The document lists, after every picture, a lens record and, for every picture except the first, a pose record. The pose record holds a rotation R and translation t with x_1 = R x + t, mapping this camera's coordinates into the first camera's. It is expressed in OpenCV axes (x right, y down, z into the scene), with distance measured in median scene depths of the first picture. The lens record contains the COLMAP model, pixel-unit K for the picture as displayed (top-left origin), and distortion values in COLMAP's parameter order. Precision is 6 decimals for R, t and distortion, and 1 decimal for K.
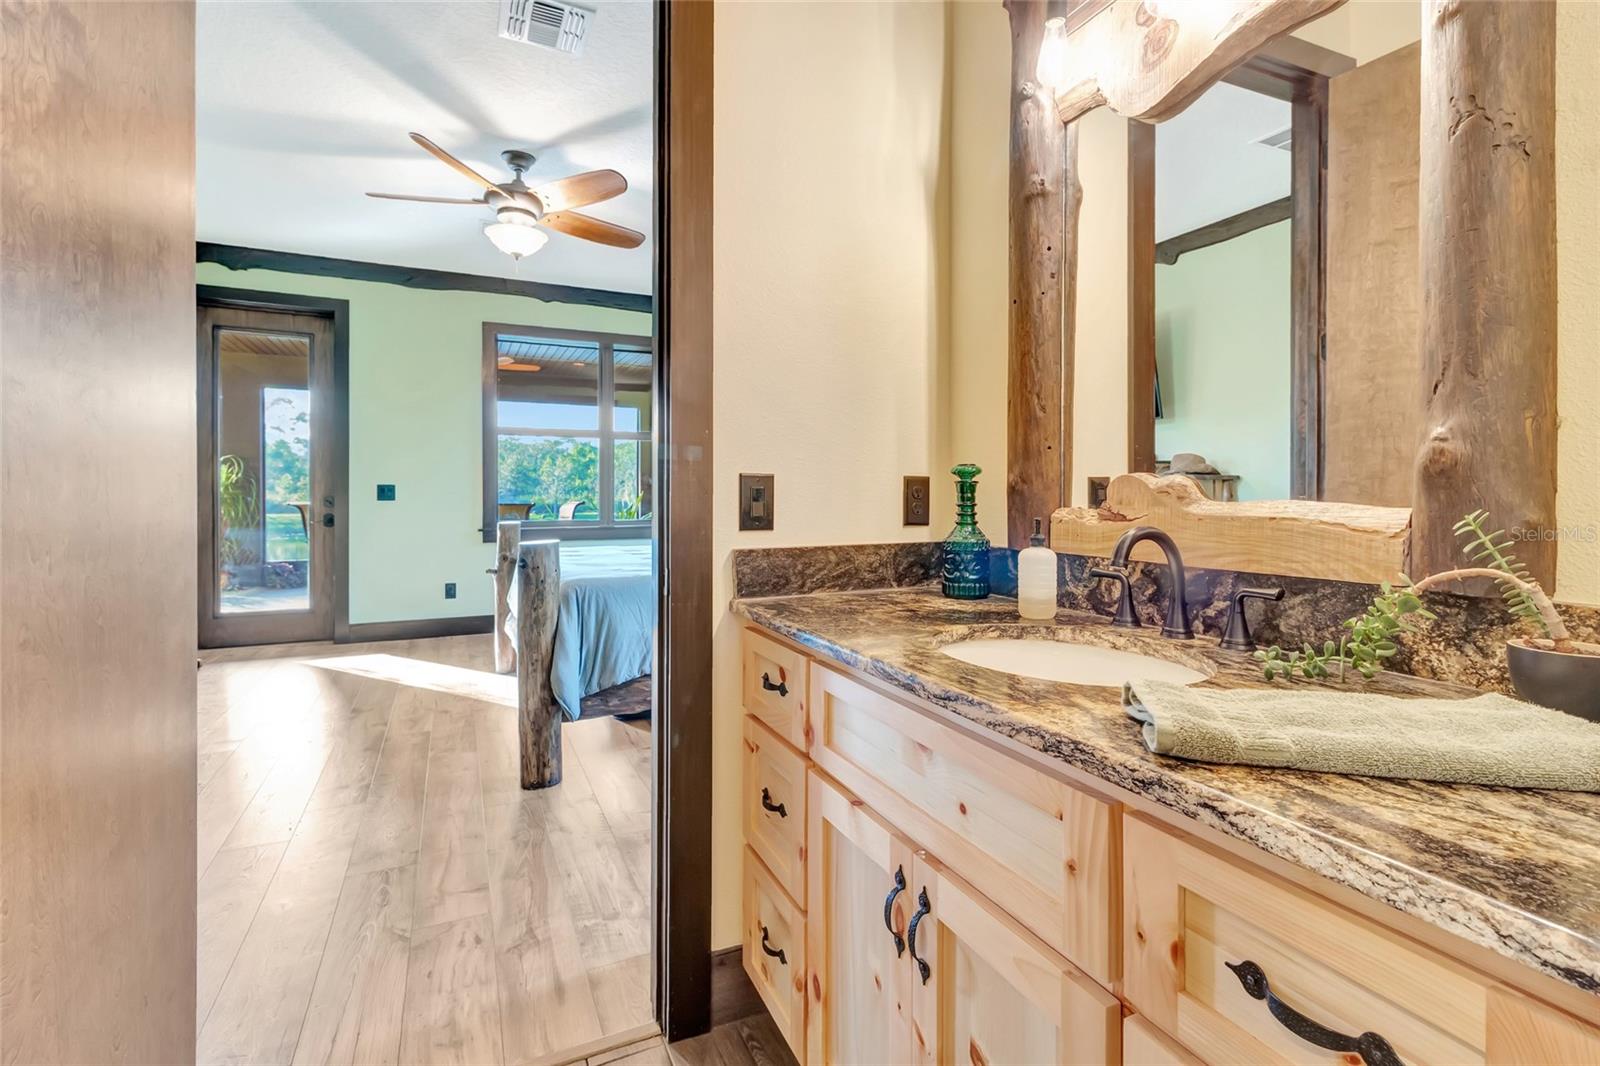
lens RADIAL K [[733.3, 0, 819.6], [0, 733.3, 490.6], [0, 0, 1]] dist [0.001730, -0.000087]
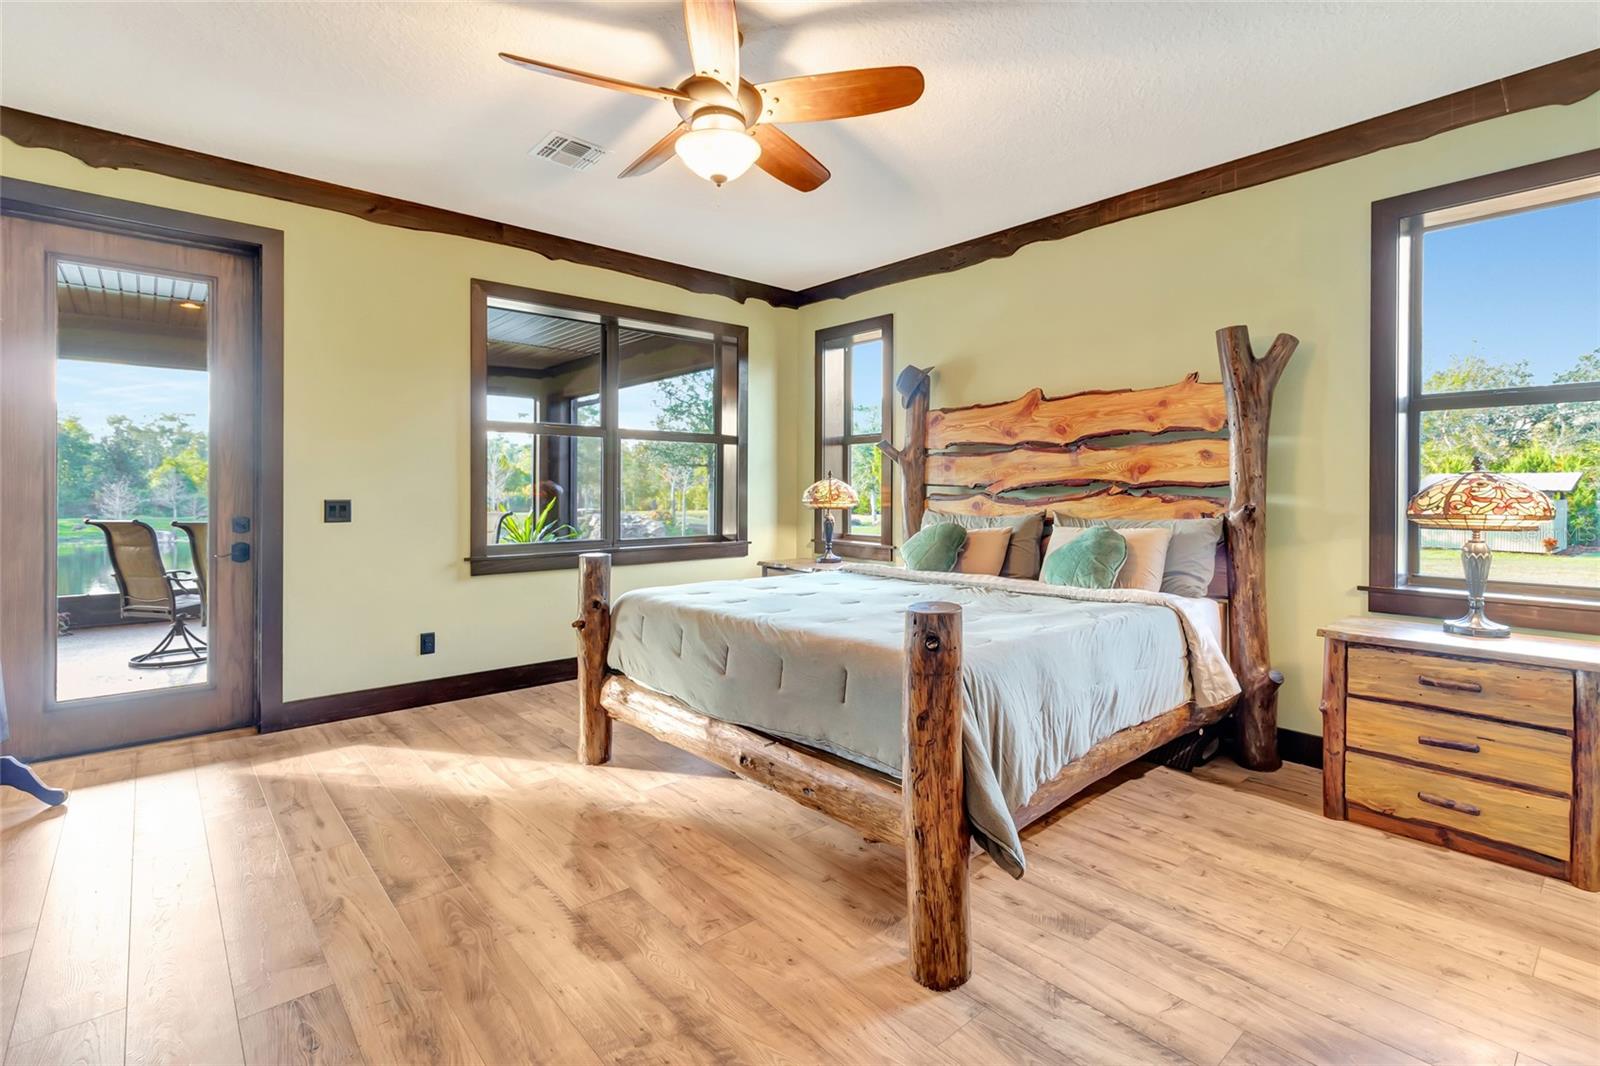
lens RADIAL K [[733.3, 0, 805.7], [0, 733.3, 491.8], [0, 0, 1]] dist [0.001730, -0.000087]
pose [[0.965970, -0.003658, 0.258629, -0.349585], [0.002327, 0.999982, 0.005454, -0.019014], [-0.258645, -0.004666, 0.965961, 0.209187]]
